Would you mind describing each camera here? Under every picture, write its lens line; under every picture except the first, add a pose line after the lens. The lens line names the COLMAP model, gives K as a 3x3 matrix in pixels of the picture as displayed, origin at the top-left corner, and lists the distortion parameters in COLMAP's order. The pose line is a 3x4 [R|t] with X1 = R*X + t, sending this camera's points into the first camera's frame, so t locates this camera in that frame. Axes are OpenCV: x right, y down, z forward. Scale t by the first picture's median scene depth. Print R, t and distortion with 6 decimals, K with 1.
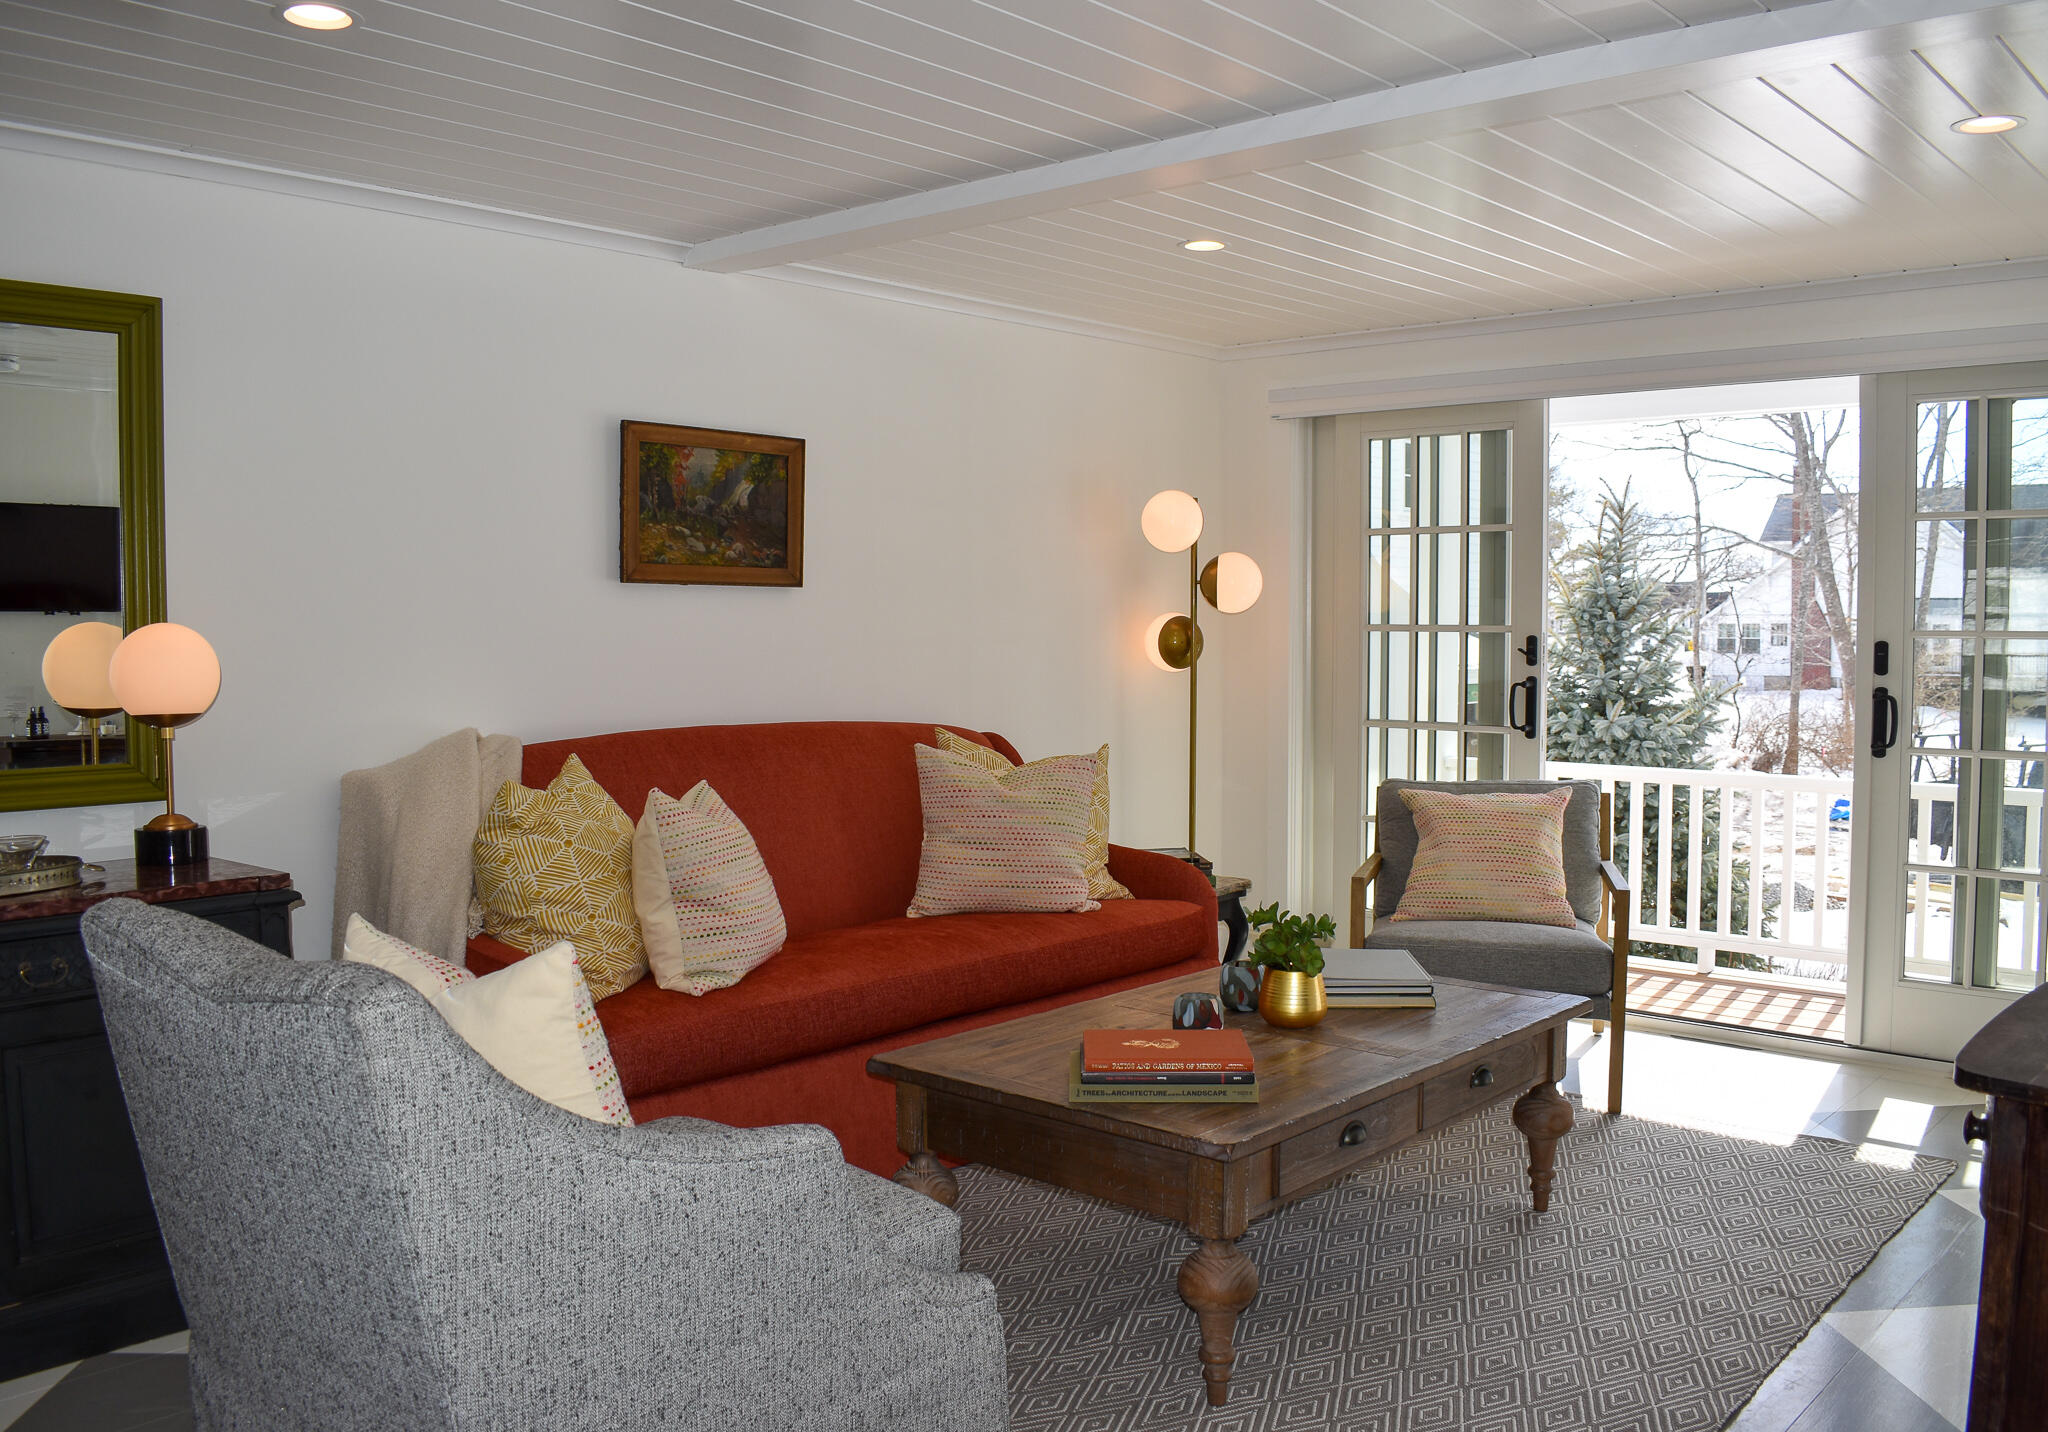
lens RADIAL K [[1777.2, 0, 1031.6], [0, 1777.2, 709.4], [0, 0, 1]] dist [-0.099200, 0.014806]
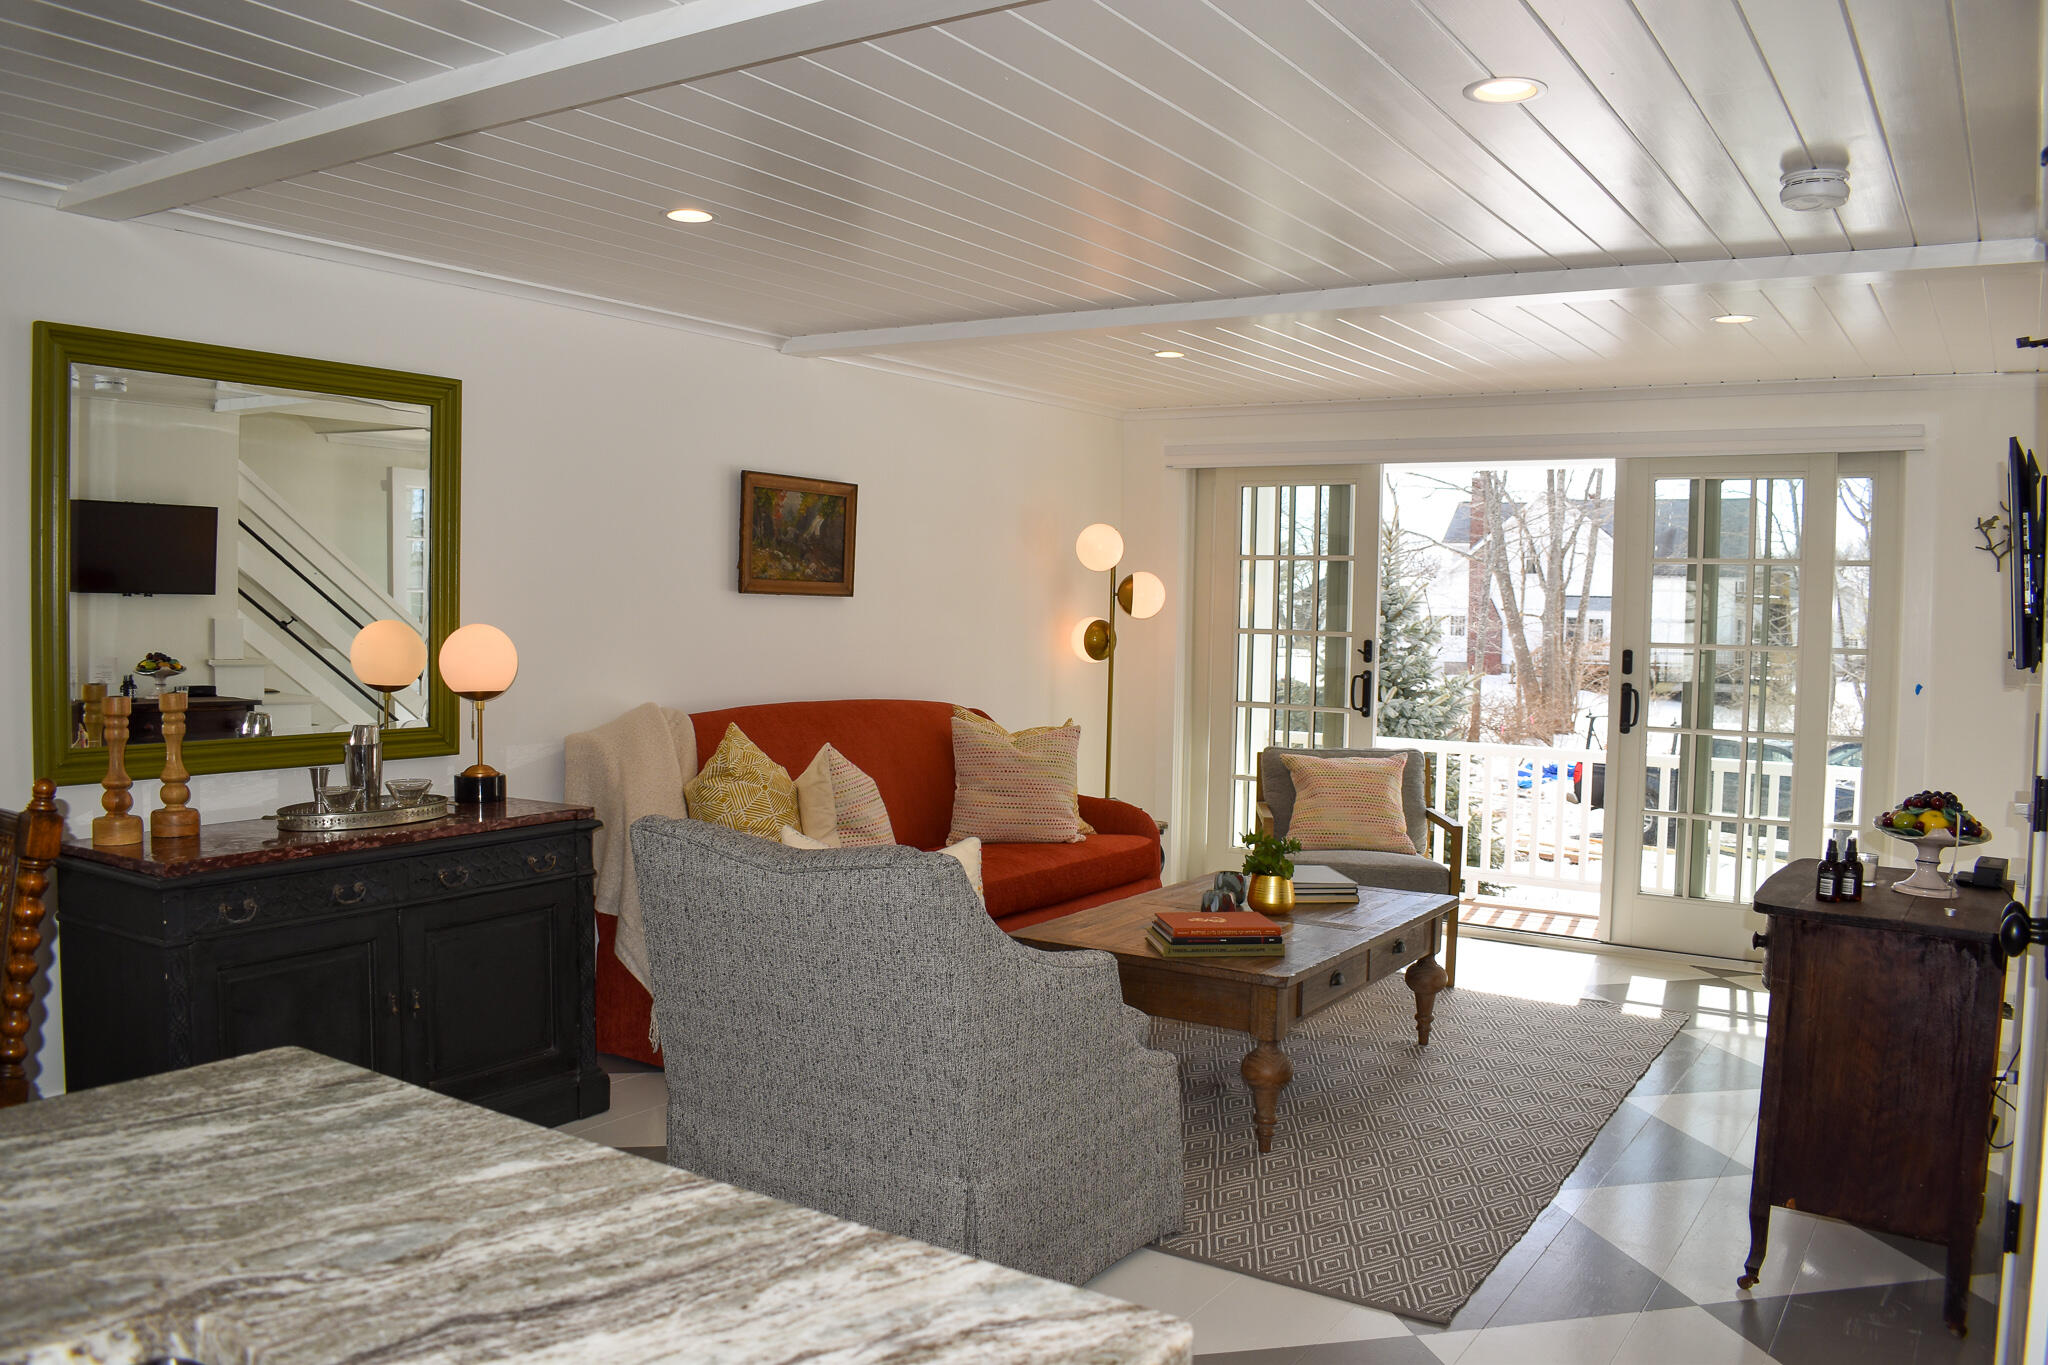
lens RADIAL K [[1623.8, 0, 1012.6], [0, 1623.8, 679.3], [0, 0, 1]] dist [-0.091004, -0.010467]
pose [[0.990748, 0.012854, 0.135105, -0.183022], [-0.012421, 0.999915, -0.004051, -0.004758], [-0.135146, 0.002335, 0.990823, -0.217565]]
